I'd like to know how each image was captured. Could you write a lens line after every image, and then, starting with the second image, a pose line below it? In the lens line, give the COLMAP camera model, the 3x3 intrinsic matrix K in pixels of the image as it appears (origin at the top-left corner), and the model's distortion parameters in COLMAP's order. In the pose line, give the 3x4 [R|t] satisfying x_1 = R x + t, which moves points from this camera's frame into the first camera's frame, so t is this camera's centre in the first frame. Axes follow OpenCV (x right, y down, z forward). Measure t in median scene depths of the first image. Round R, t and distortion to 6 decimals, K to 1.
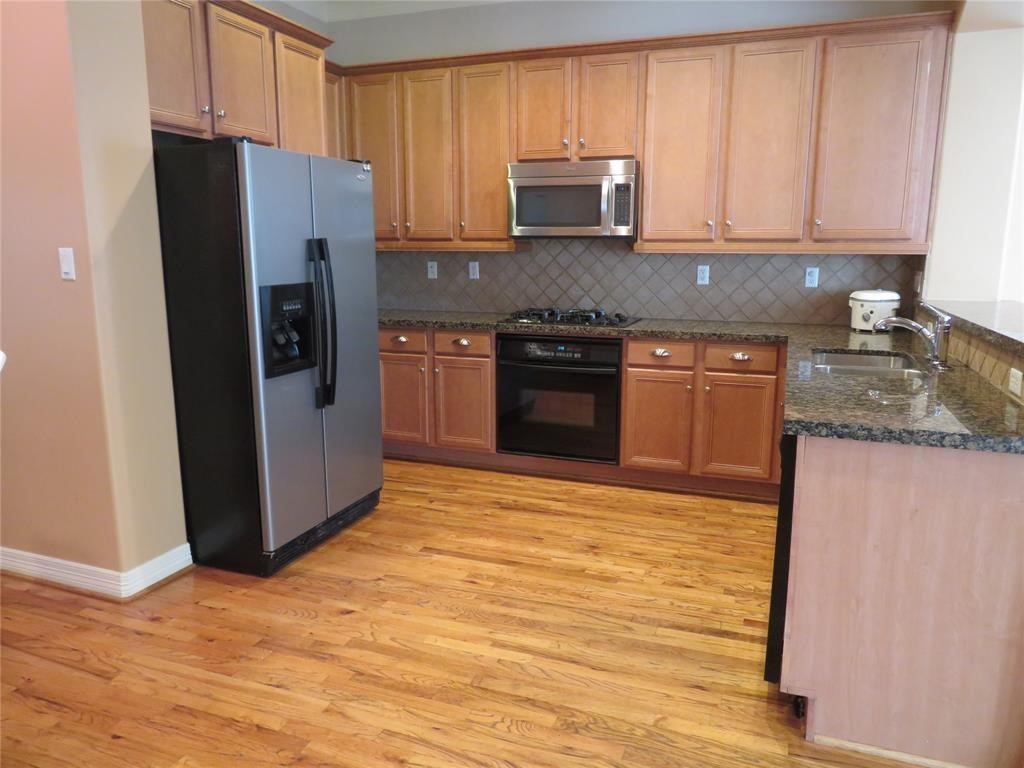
lens RADIAL K [[725.9, 0, 512.0], [0, 725.9, 384.0], [0, 0, 1]] dist [-0.021675, 0.000764]
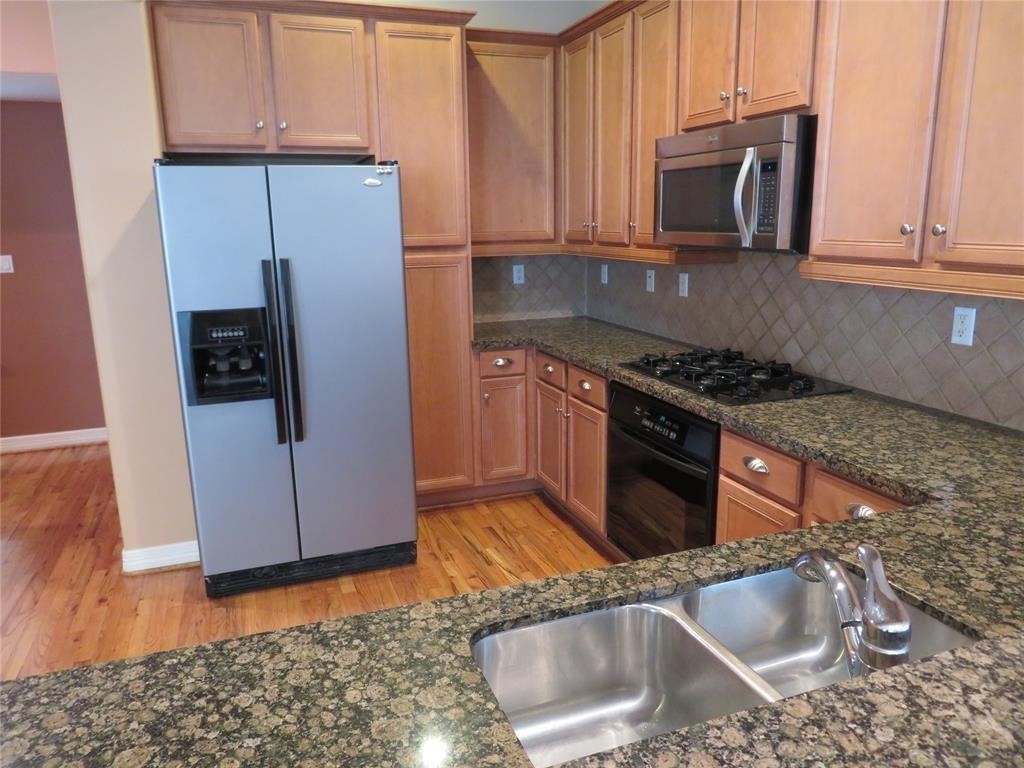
lens RADIAL K [[725.9, 0, 512.0], [0, 725.9, 384.0], [0, 0, 1]] dist [-0.021675, 0.000764]
pose [[0.659349, 0.154111, -0.735873, 0.454350], [-0.124390, 0.987638, 0.095383, -0.125942], [0.741476, 0.028645, 0.670368, 0.457915]]
